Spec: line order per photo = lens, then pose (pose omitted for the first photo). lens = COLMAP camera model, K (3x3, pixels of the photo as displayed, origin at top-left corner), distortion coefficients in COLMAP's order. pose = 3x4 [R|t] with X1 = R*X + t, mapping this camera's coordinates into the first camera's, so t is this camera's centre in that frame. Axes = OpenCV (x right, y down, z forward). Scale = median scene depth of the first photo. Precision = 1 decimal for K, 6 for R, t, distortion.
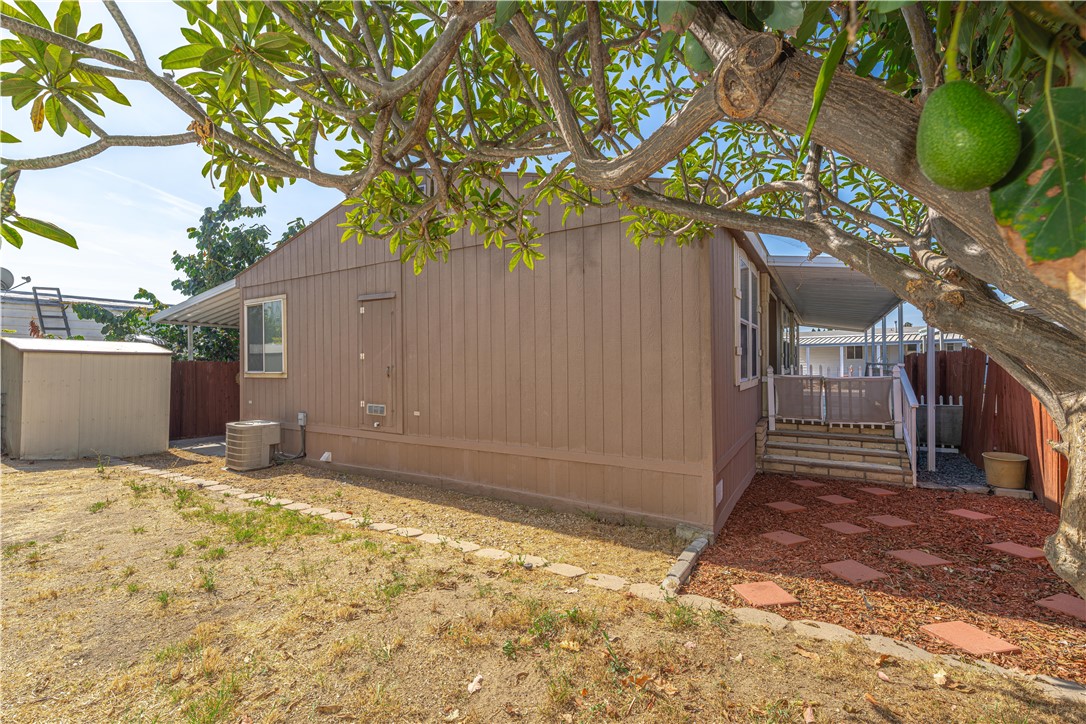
lens RADIAL K [[425.9, 0, 543.0], [0, 425.9, 362.0], [0, 0, 1]] dist [0.000526, 0.000049]
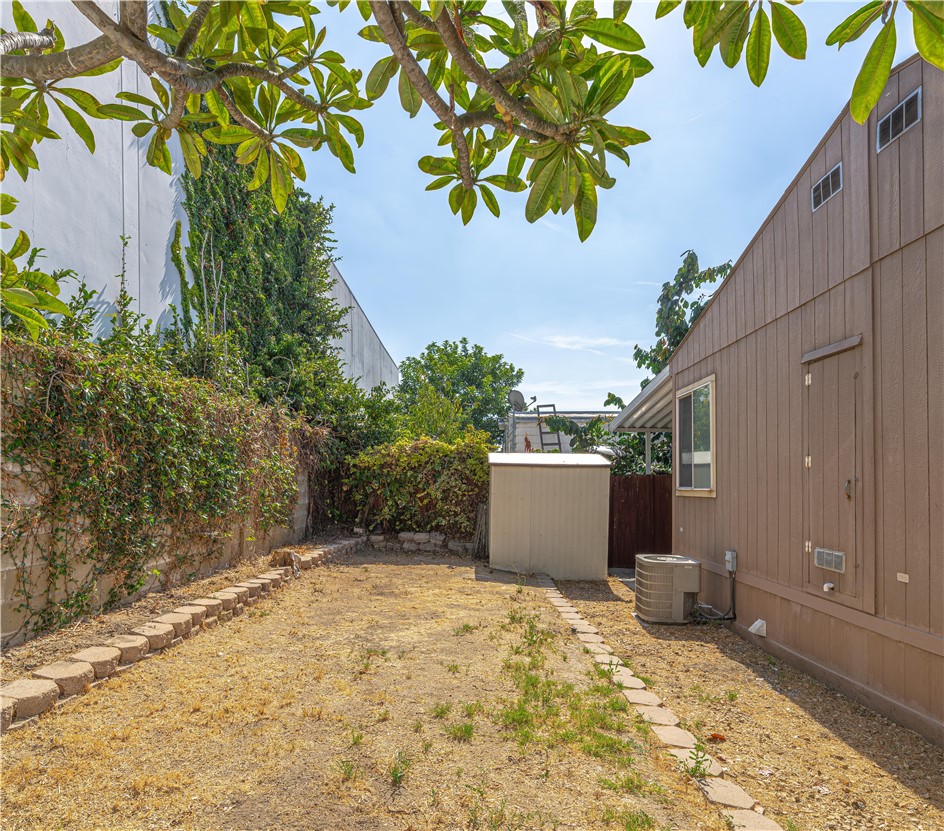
lens RADIAL K [[602.9, 0, 471.1], [0, 602.9, 482.7], [0, 0, 1]] dist [-0.000579, -0.002118]
pose [[0.476048, 0.004858, -0.879406, 0.059622], [0.000638, 0.999983, 0.005869, 0.008917], [0.879419, -0.003355, 0.476036, 0.225467]]
